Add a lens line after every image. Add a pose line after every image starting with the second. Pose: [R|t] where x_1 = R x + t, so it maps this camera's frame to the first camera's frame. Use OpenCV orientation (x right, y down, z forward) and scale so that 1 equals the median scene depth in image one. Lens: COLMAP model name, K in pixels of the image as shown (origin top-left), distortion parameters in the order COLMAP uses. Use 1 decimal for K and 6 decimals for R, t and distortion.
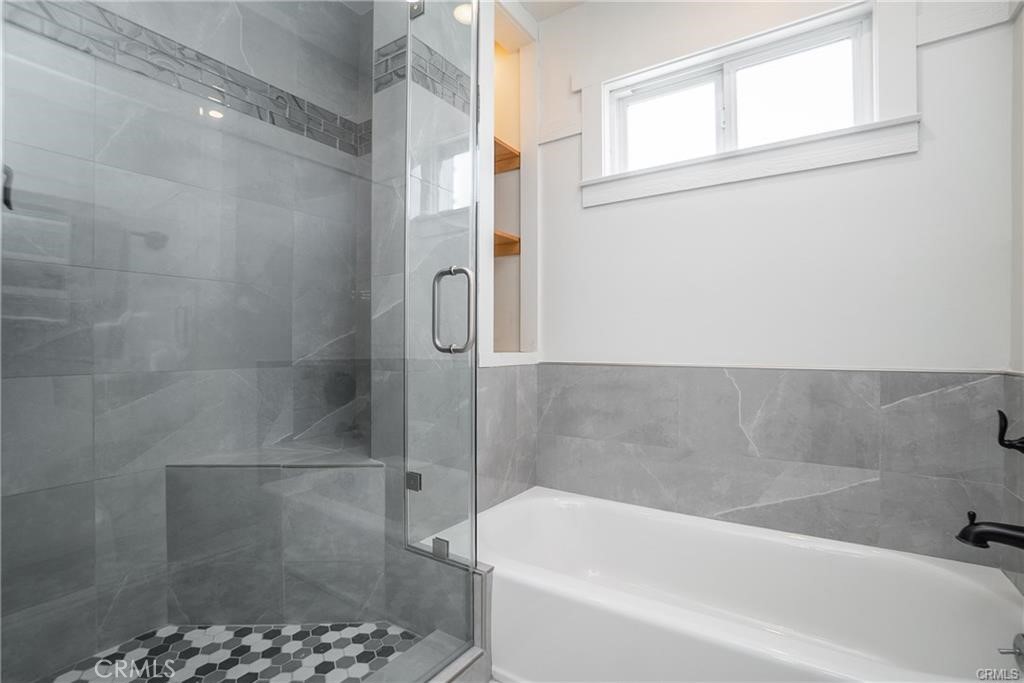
lens RADIAL K [[466.0, 0, 506.8], [0, 466.0, 343.5], [0, 0, 1]] dist [-0.057361, 0.018408]
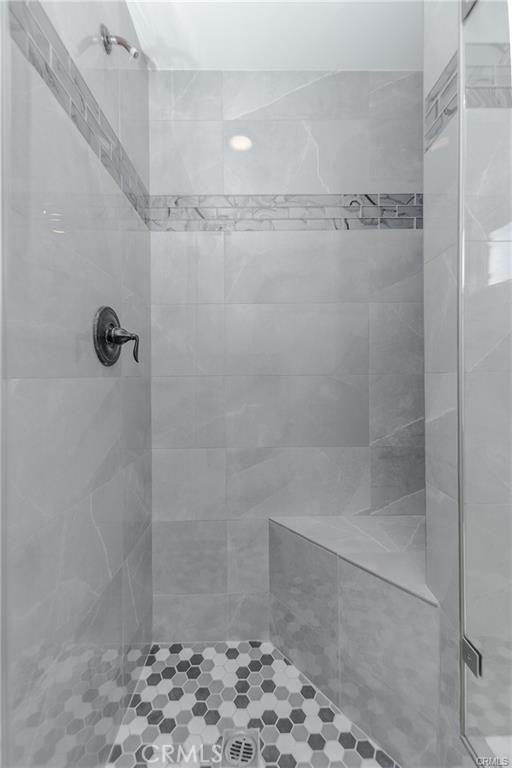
lens RADIAL K [[337.9, 0, 255.4], [0, 337.9, 379.7], [0, 0, 1]] dist [0.027217, -0.016020]
pose [[0.581963, -0.006745, -0.813187, 0.037590], [0.013330, 0.999910, 0.001246, -0.137209], [0.813106, -0.011565, 0.582001, 0.382892]]
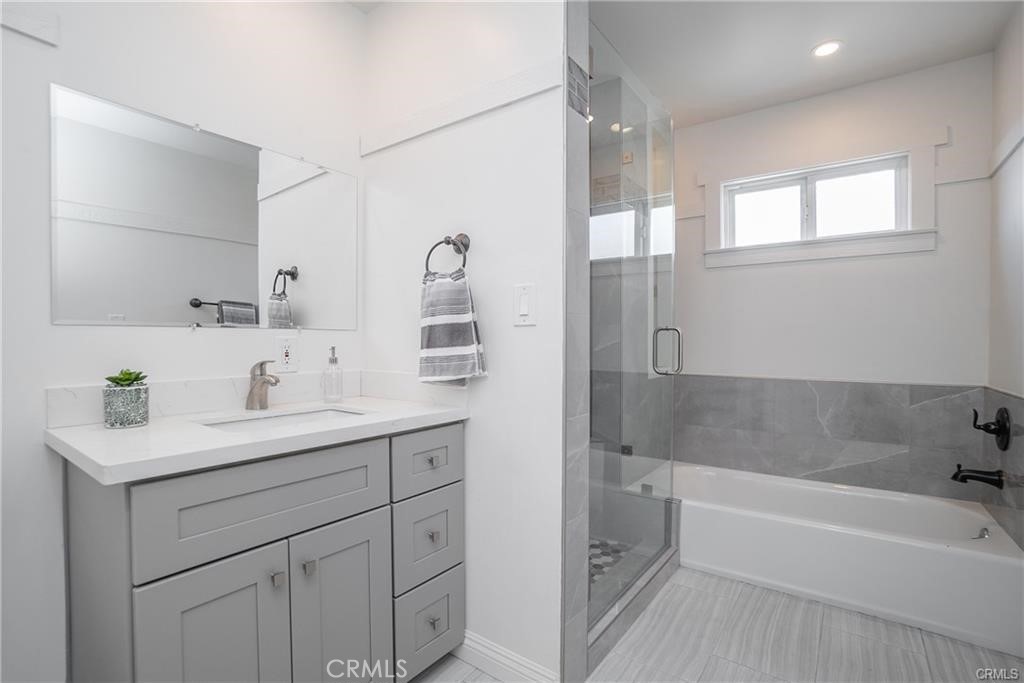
lens RADIAL K [[476.9, 0, 512.0], [0, 476.9, 341.5], [0, 0, 1]] dist [-0.061810, 0.020746]
pose [[0.999708, 0.003687, -0.023900, -0.538394], [-0.003516, 0.999968, 0.007164, -0.095954], [0.023926, -0.007078, 0.999689, -0.657104]]
